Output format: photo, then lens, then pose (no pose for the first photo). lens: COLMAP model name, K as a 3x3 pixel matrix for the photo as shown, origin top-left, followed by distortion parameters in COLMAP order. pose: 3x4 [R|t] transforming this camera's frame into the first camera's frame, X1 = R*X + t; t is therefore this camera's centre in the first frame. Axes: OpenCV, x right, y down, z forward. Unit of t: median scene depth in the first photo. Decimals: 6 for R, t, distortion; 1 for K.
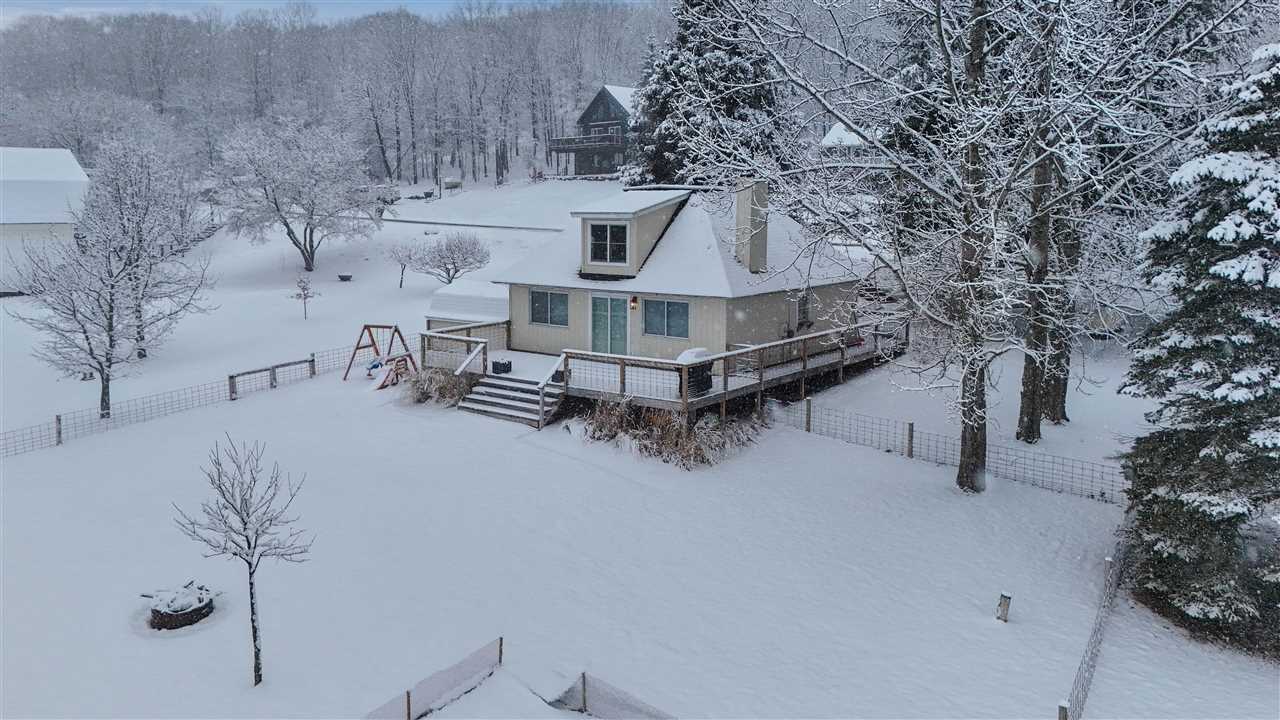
lens RADIAL K [[988.6, 0, 606.5], [0, 988.6, 364.4], [0, 0, 1]] dist [0.048086, -0.043459]
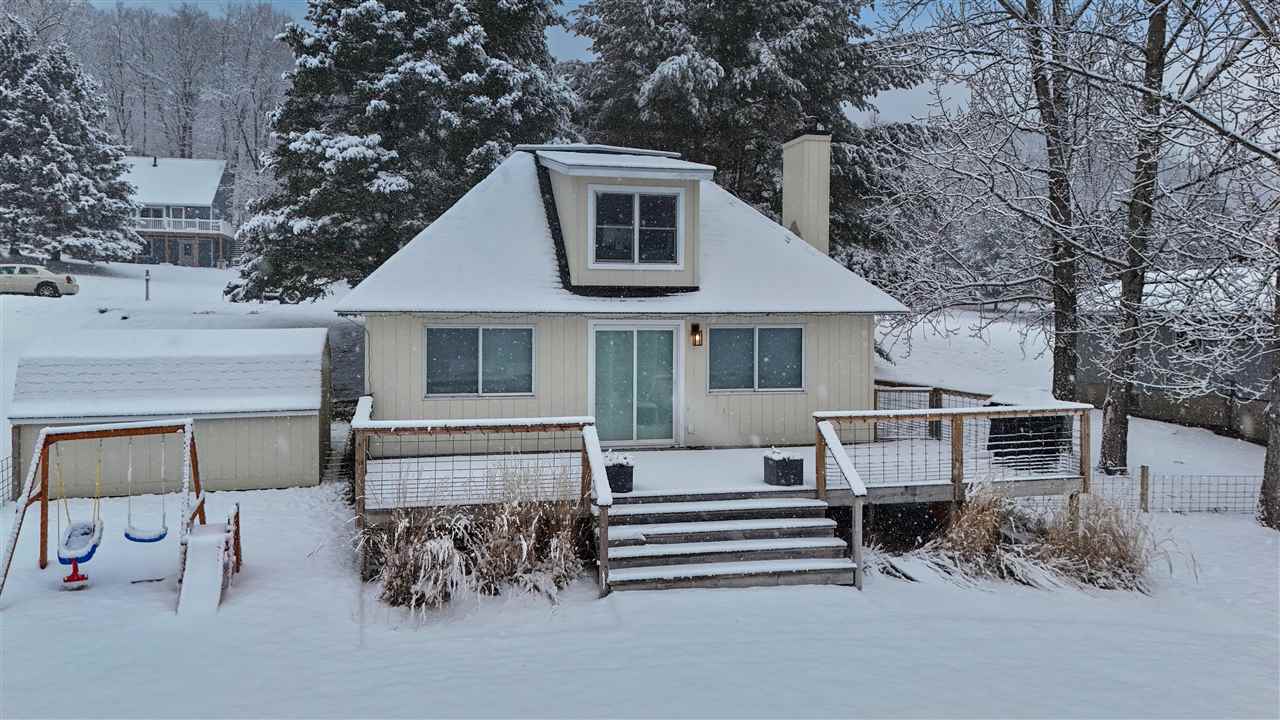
lens RADIAL K [[988.6, 0, 613.2], [0, 988.6, 366.7], [0, 0, 1]] dist [0.048086, -0.043459]
pose [[0.610567, -0.038826, 0.791012, -0.429134], [0.125010, 0.991001, -0.047850, -0.023719], [-0.782036, 0.128100, 0.609926, 0.688542]]
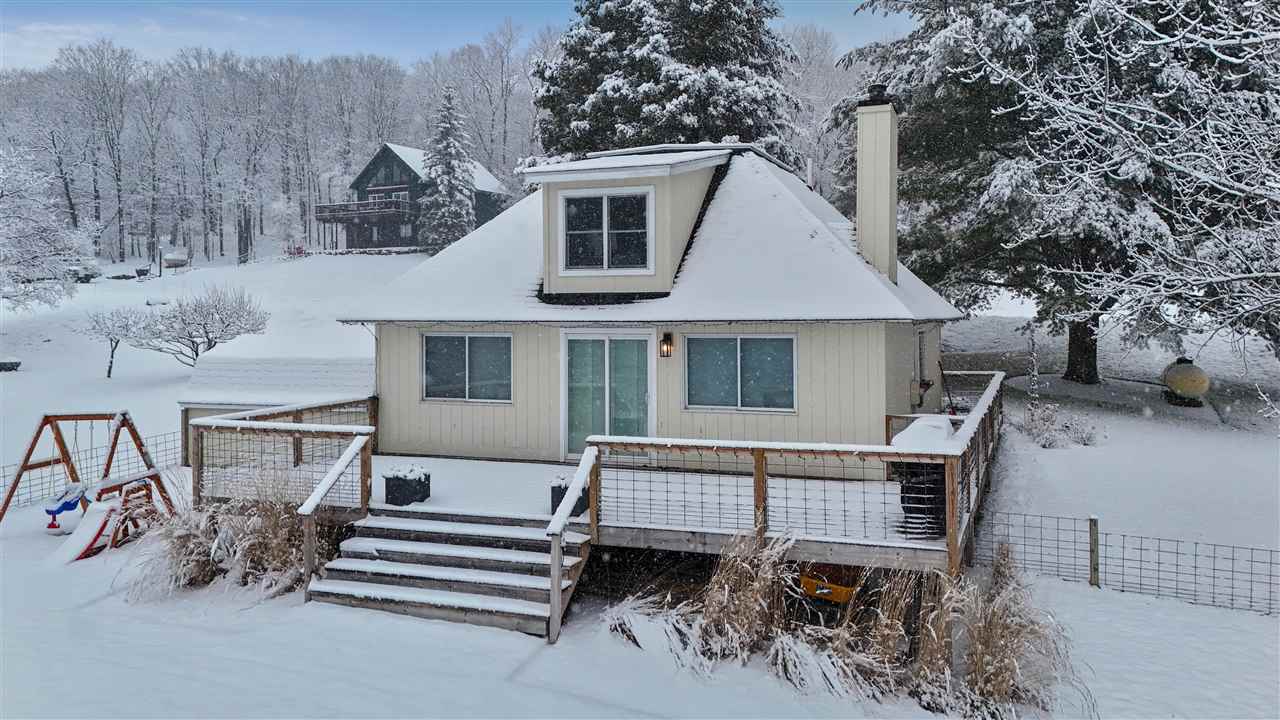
lens RADIAL K [[988.6, 0, 667.0], [0, 988.6, 344.5], [0, 0, 1]] dist [0.048086, -0.043459]
pose [[0.948582, -0.009455, 0.316390, -0.128553], [0.051916, 0.990665, -0.126047, 0.000790], [-0.312245, 0.135992, 0.940218, 0.517006]]
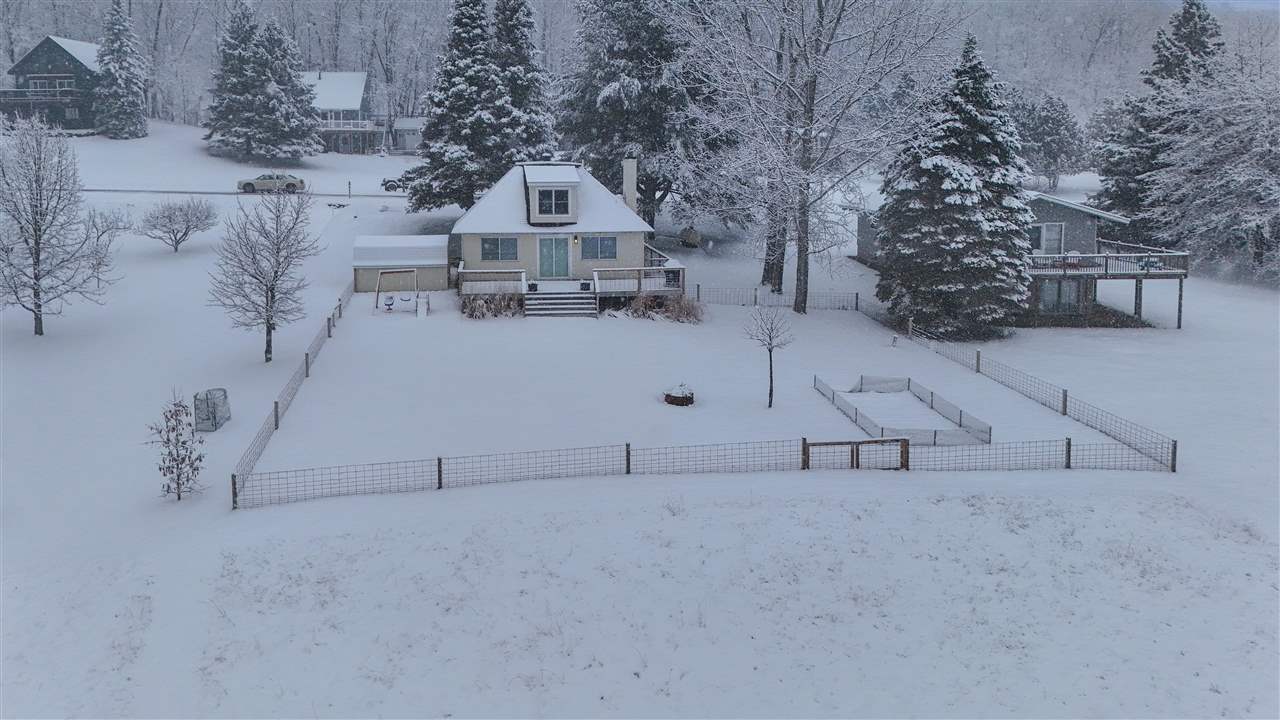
lens RADIAL K [[988.6, 0, 577.5], [0, 988.6, 390.4], [0, 0, 1]] dist [0.048086, -0.043459]
pose [[0.713987, -0.167583, 0.679807, -1.053364], [0.115957, 0.985828, 0.121235, -0.016385], [-0.690490, -0.007732, 0.723301, -0.133390]]
